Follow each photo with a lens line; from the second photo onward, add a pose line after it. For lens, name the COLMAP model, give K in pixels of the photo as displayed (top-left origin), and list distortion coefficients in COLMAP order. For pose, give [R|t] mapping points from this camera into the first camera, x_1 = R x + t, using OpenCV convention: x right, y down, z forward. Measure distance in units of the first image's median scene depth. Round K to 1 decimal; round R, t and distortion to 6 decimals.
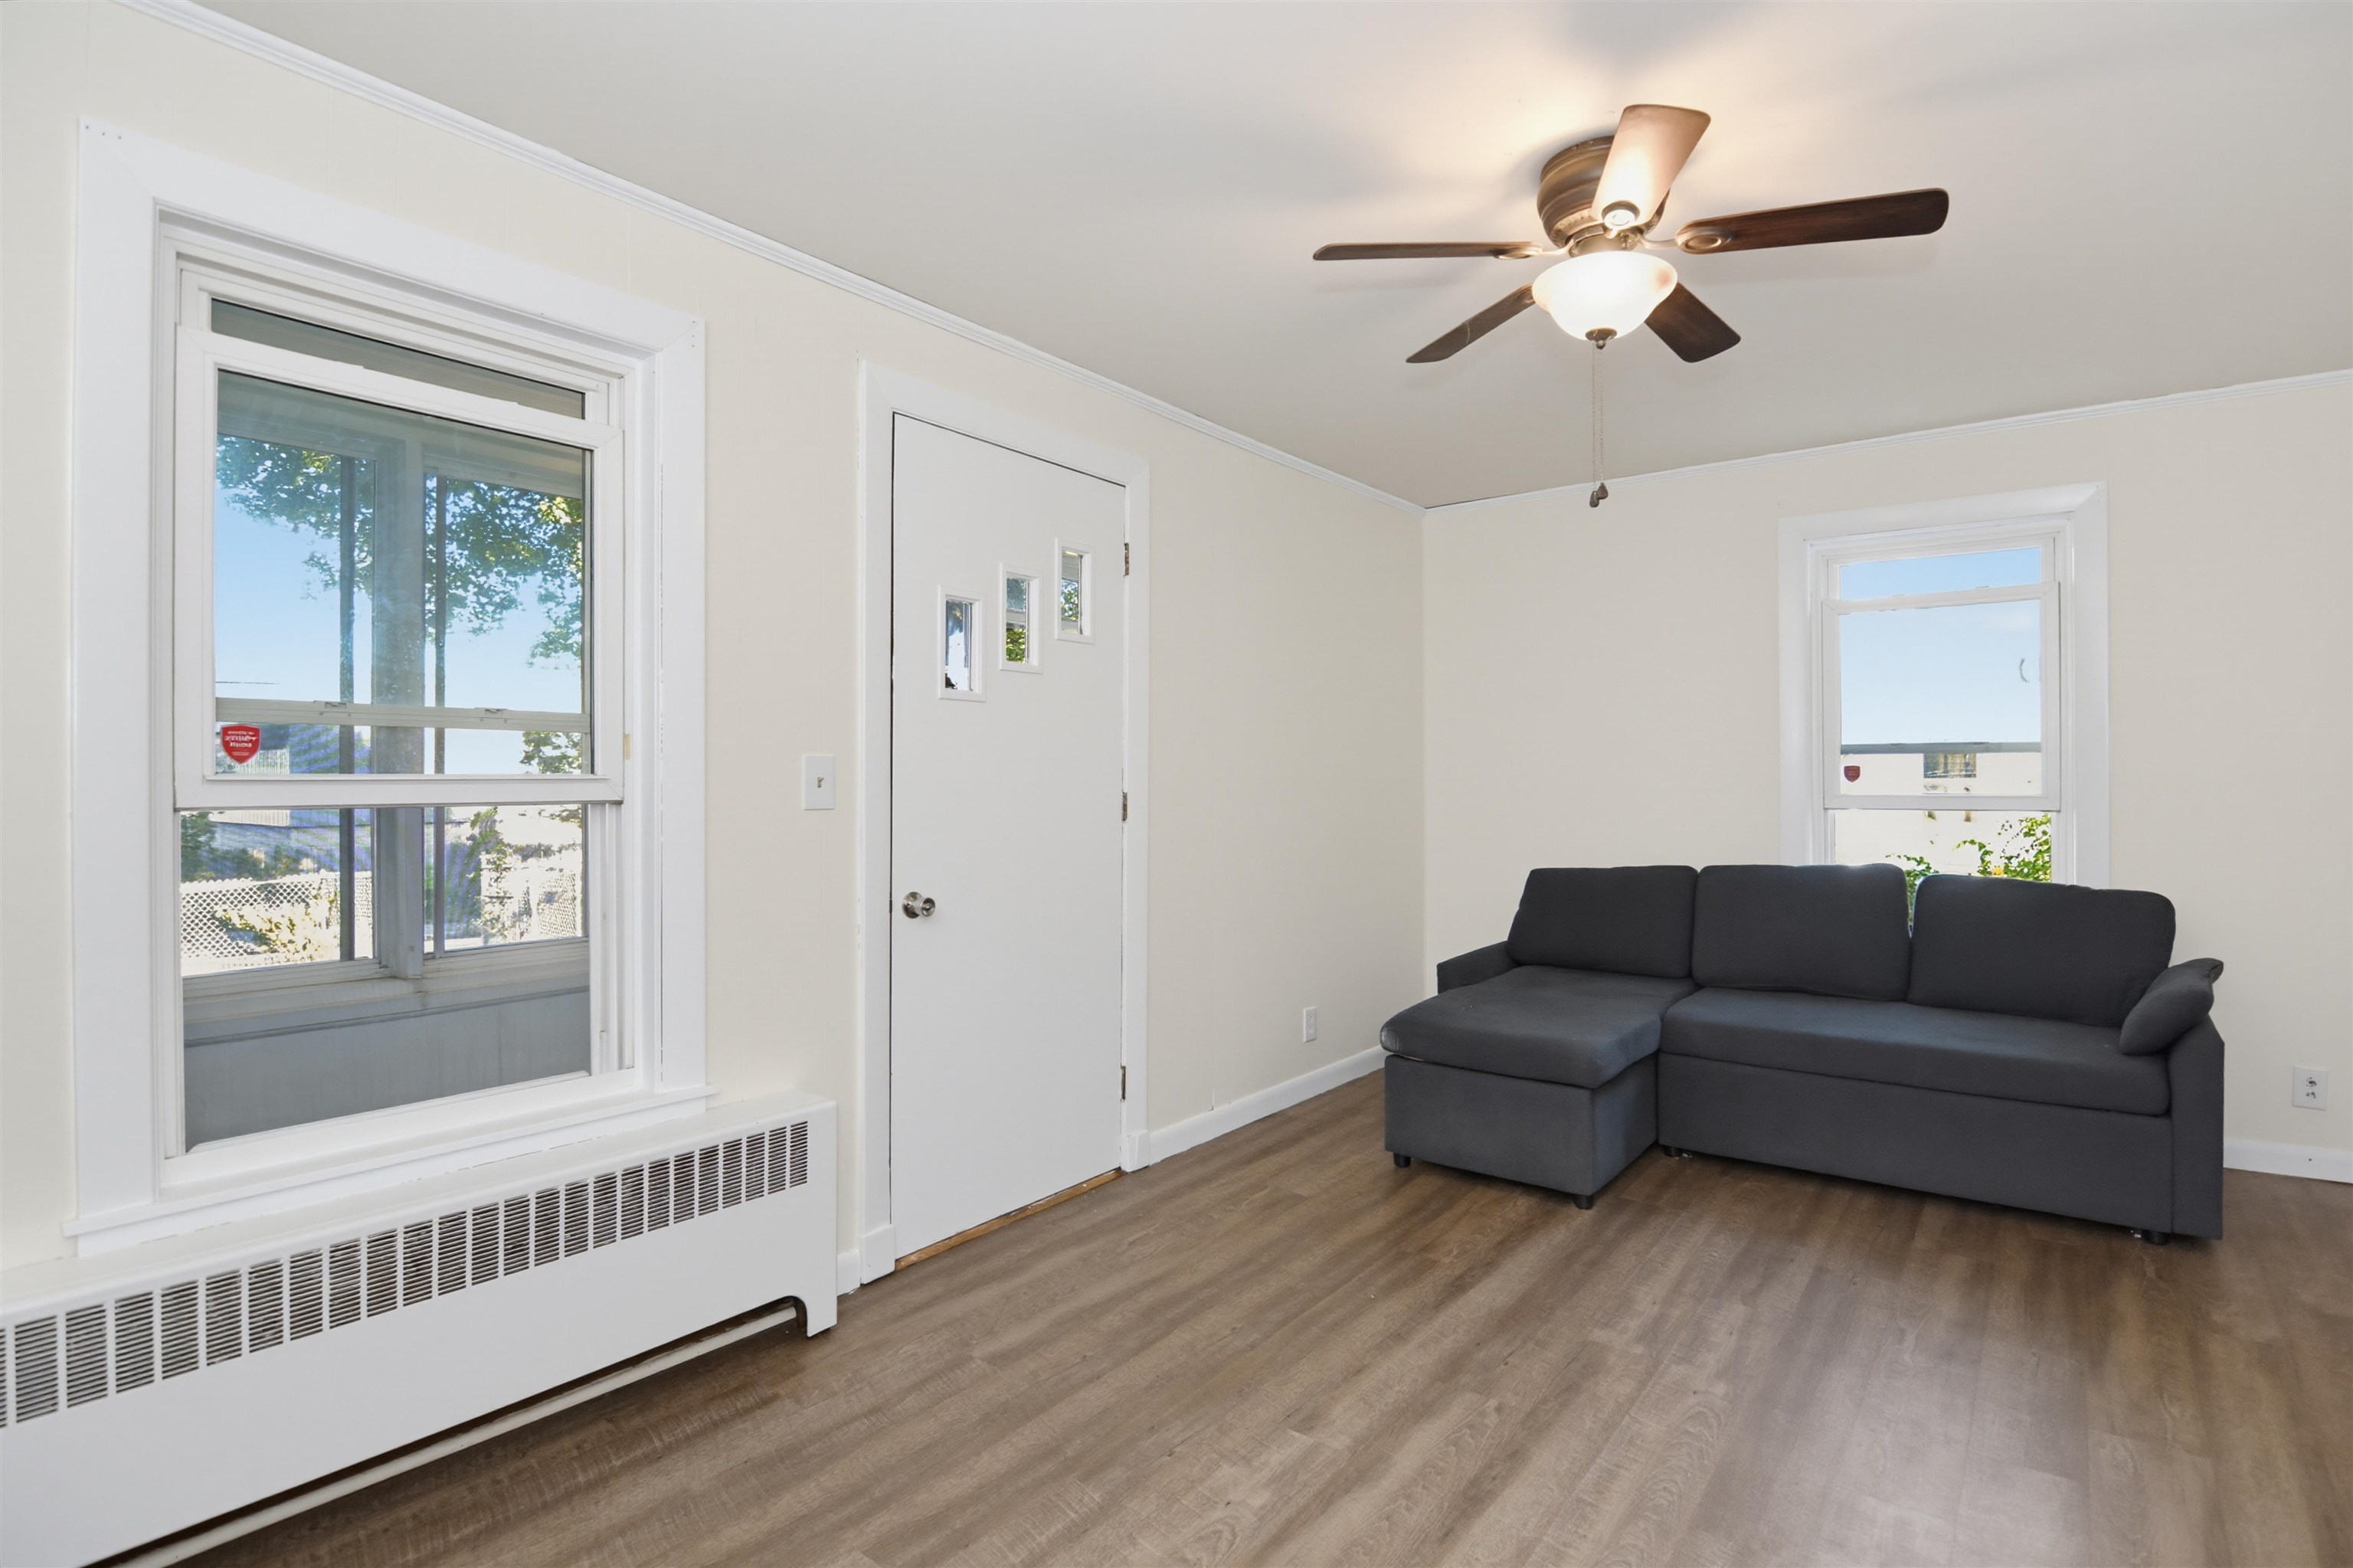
lens RADIAL K [[1150.0, 0, 1195.5], [0, 1150.0, 785.8], [0, 0, 1]] dist [-0.006305, -0.002685]
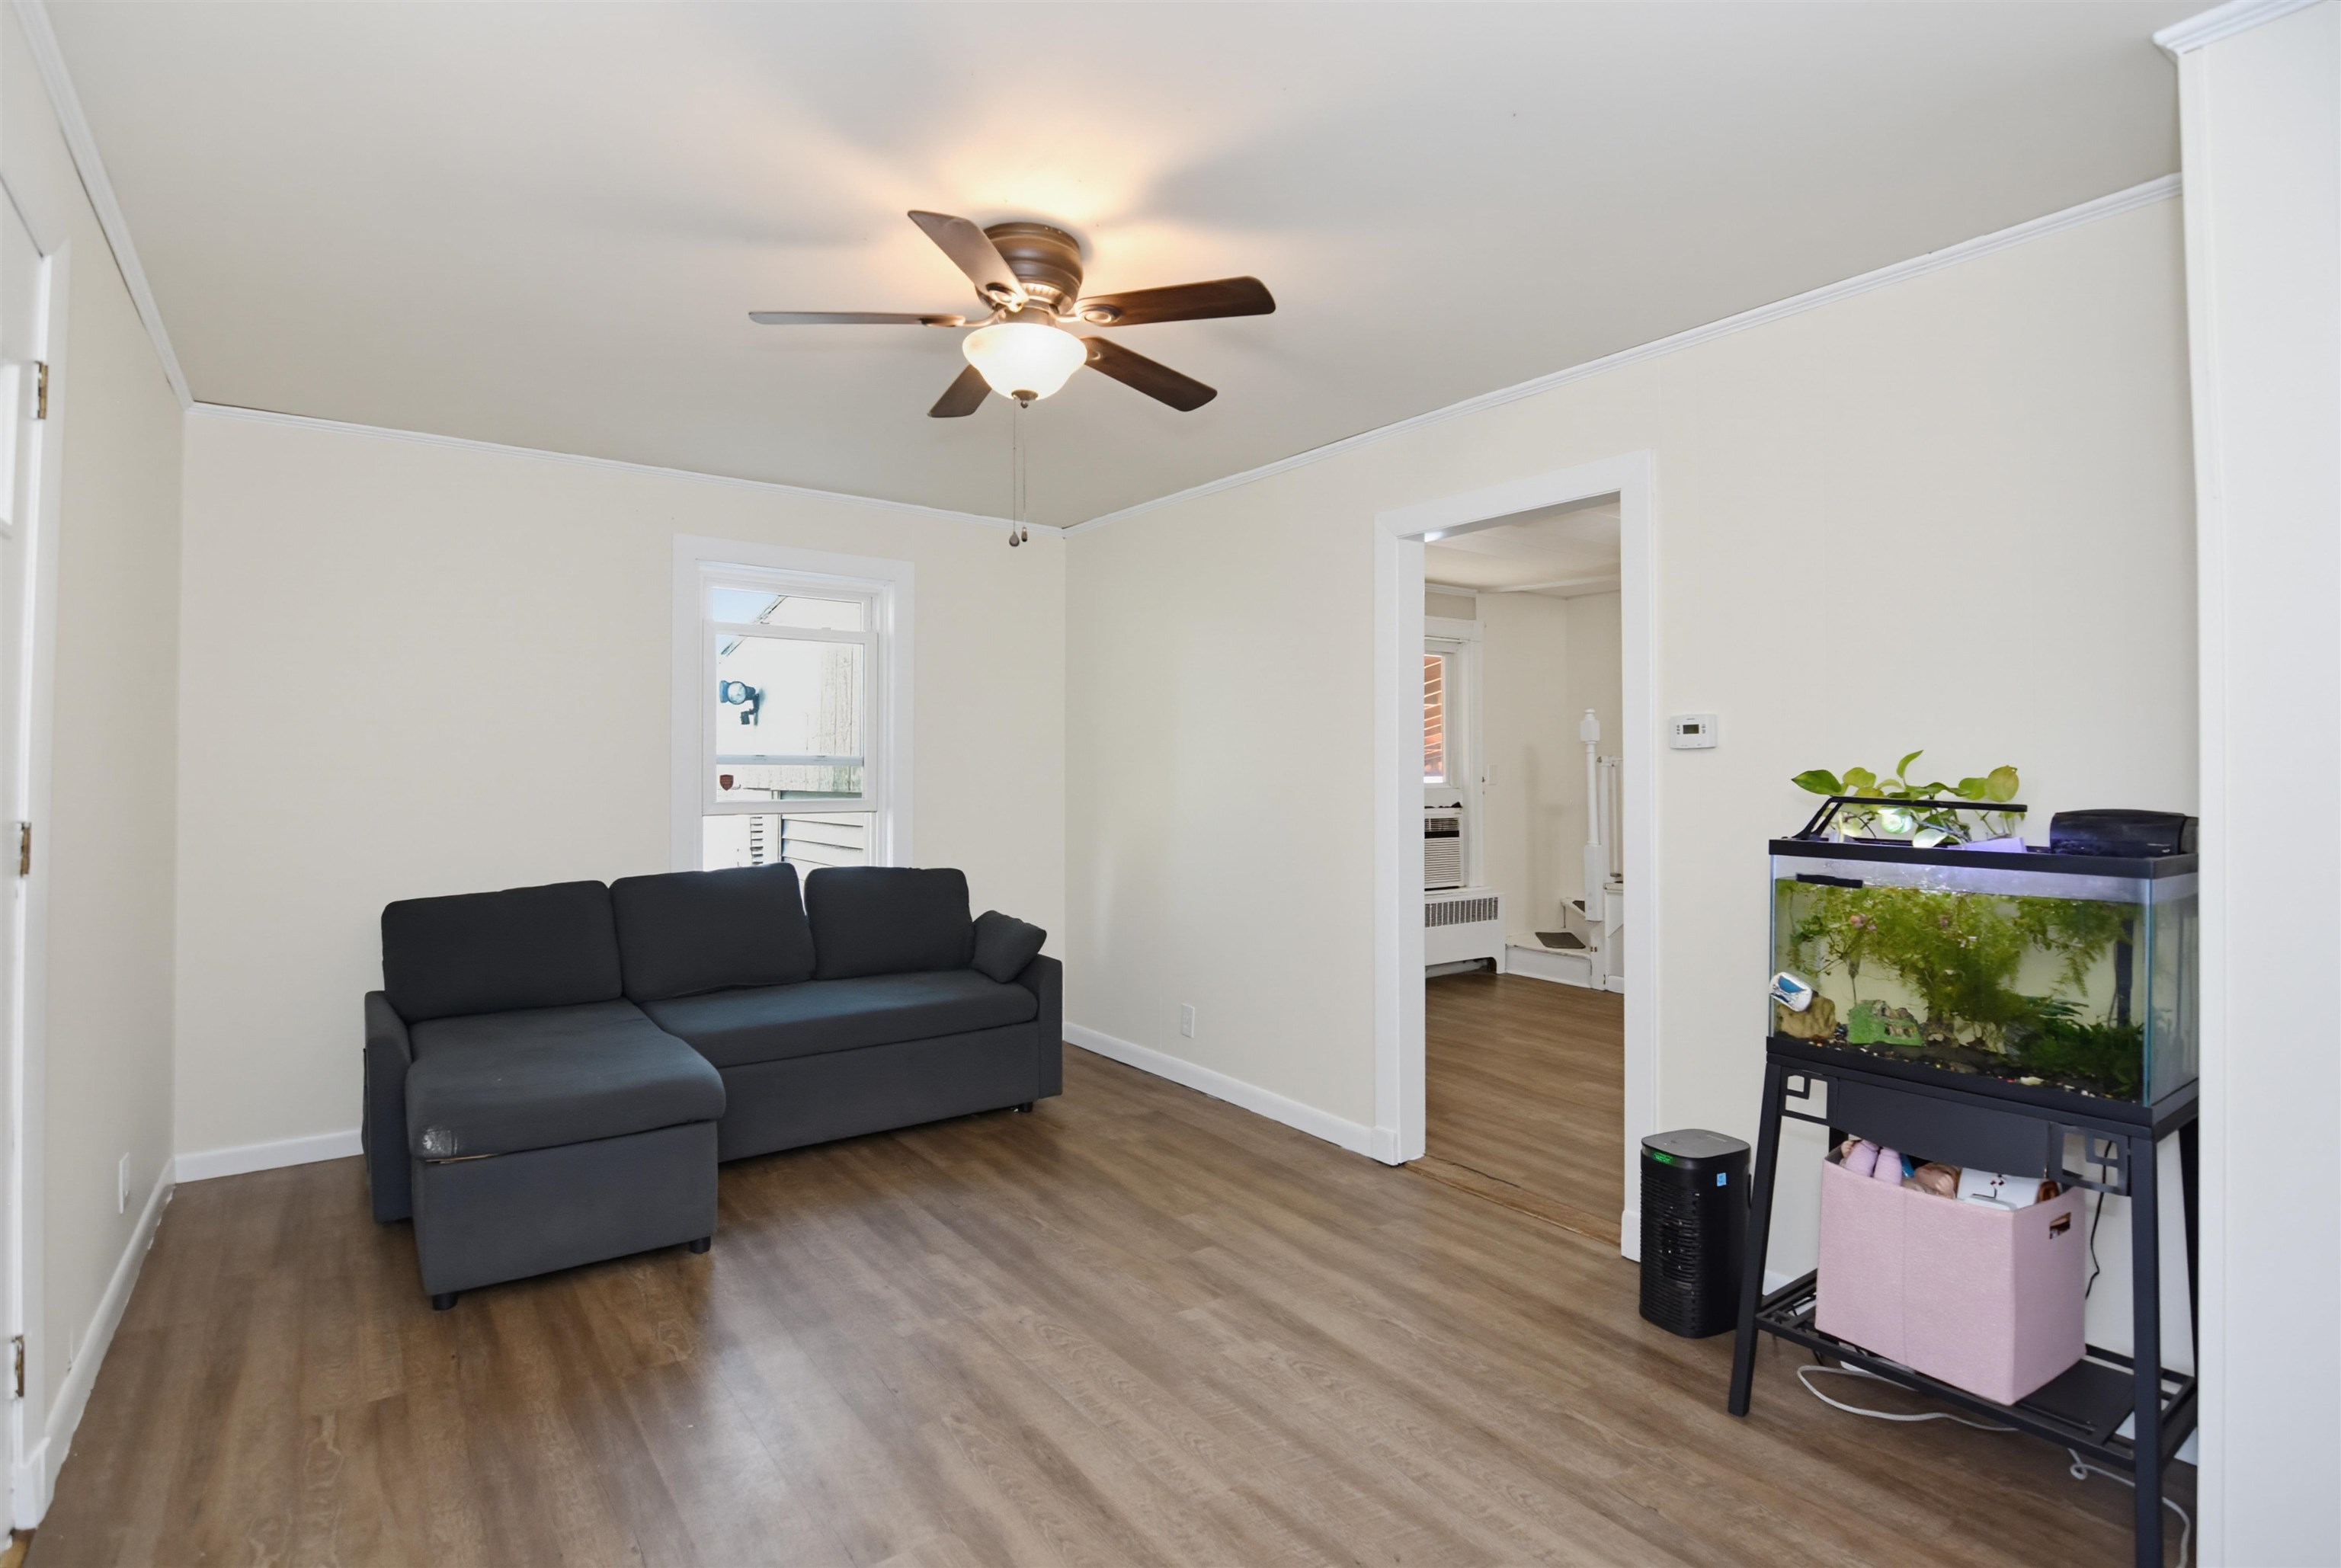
lens RADIAL K [[1144.0, 0, 1184.7], [0, 1144.0, 768.4], [0, 0, 1]] dist [-0.006305, -0.002685]
pose [[0.293001, 0.010929, 0.956050, -0.442537], [0.007776, 0.999874, -0.013813, -0.008227], [-0.956080, 0.011481, 0.292880, 0.354086]]
